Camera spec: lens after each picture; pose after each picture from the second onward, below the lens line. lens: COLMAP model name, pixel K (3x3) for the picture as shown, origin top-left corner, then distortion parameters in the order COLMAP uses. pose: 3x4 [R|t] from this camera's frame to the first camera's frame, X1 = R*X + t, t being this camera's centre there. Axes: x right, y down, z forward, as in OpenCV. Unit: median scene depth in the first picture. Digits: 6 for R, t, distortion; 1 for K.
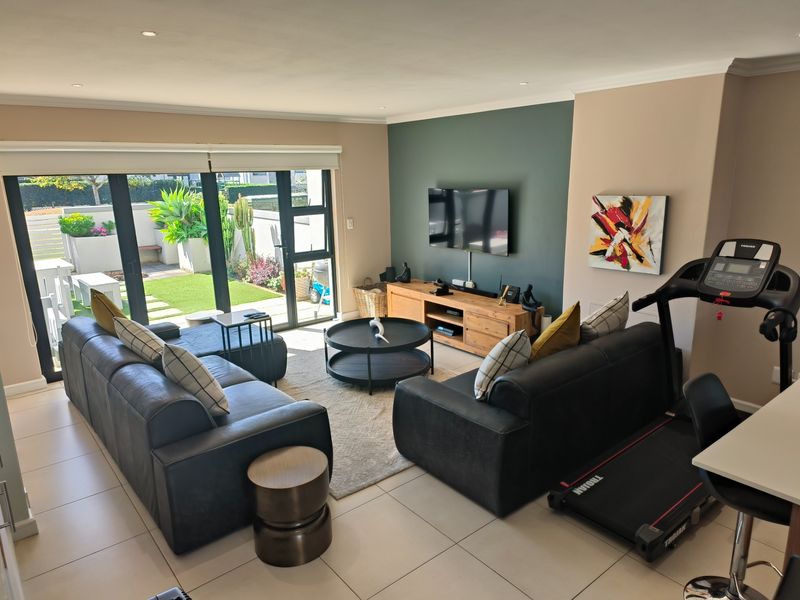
lens RADIAL K [[538.7, 0, 400.0], [0, 538.7, 300.0], [0, 0, 1]] dist [0.086232, -0.076947]
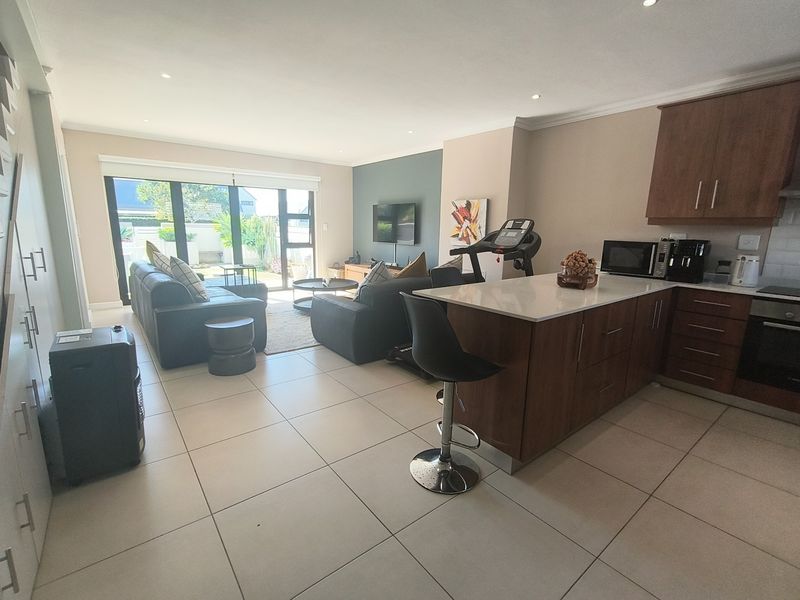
lens RADIAL K [[373.2, 0, 400.0], [0, 373.2, 300.0], [0, 0, 1]] dist [0.000315, 0.001007]
pose [[0.998917, 0.045848, -0.007896, 0.230980], [-0.046135, 0.998087, -0.041147, 0.172815], [0.005994, 0.041466, 0.999122, -0.129937]]
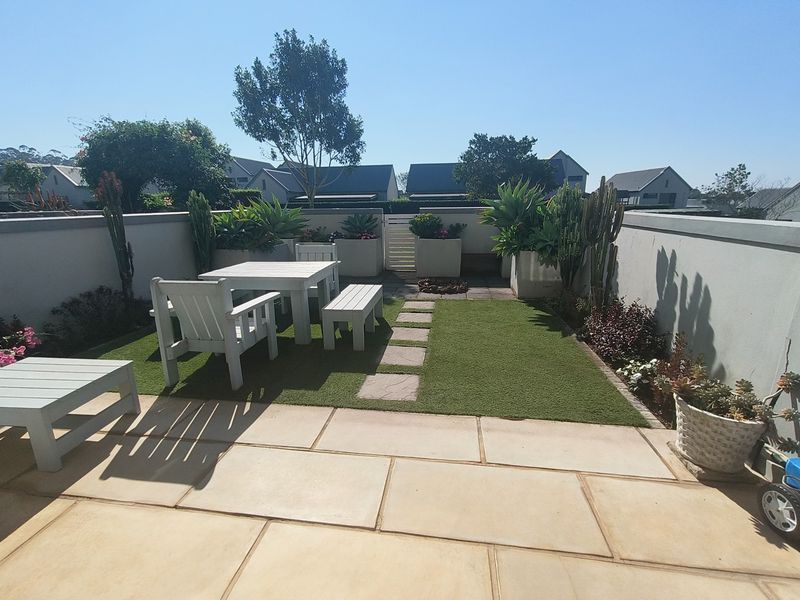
lens RADIAL K [[373.2, 0, 400.0], [0, 373.2, 300.0], [0, 0, 1]] dist [0.000315, 0.001007]
pose [[0.681030, 0.199544, -0.704542, -0.331670], [-0.176884, 0.978491, 0.106152, -0.186824], [0.710570, 0.052330, 0.701678, 1.371598]]
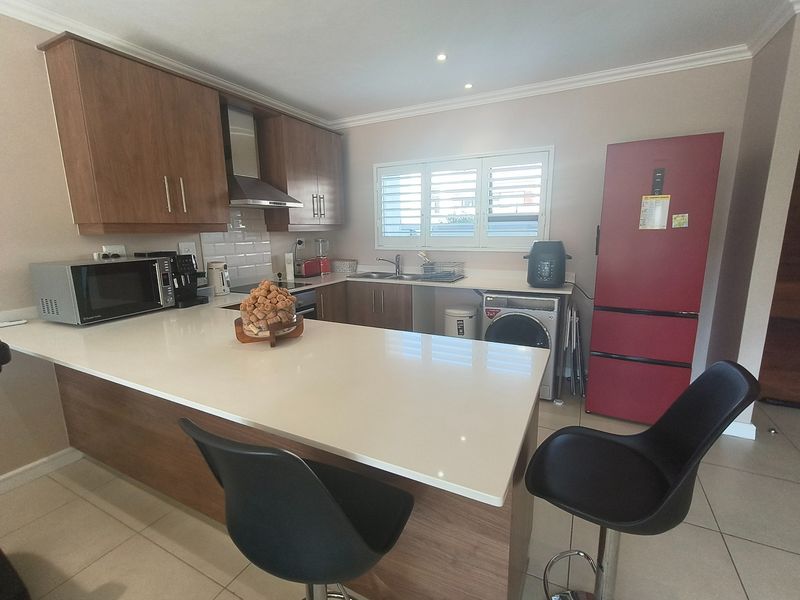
lens RADIAL K [[373.2, 0, 400.0], [0, 373.2, 300.0], [0, 0, 1]] dist [0.000315, 0.001007]
pose [[-0.396500, -0.141664, 0.907038, 0.124841], [0.241068, 0.937283, 0.251768, 0.005158], [-0.885818, 0.318484, -0.337482, 0.518184]]
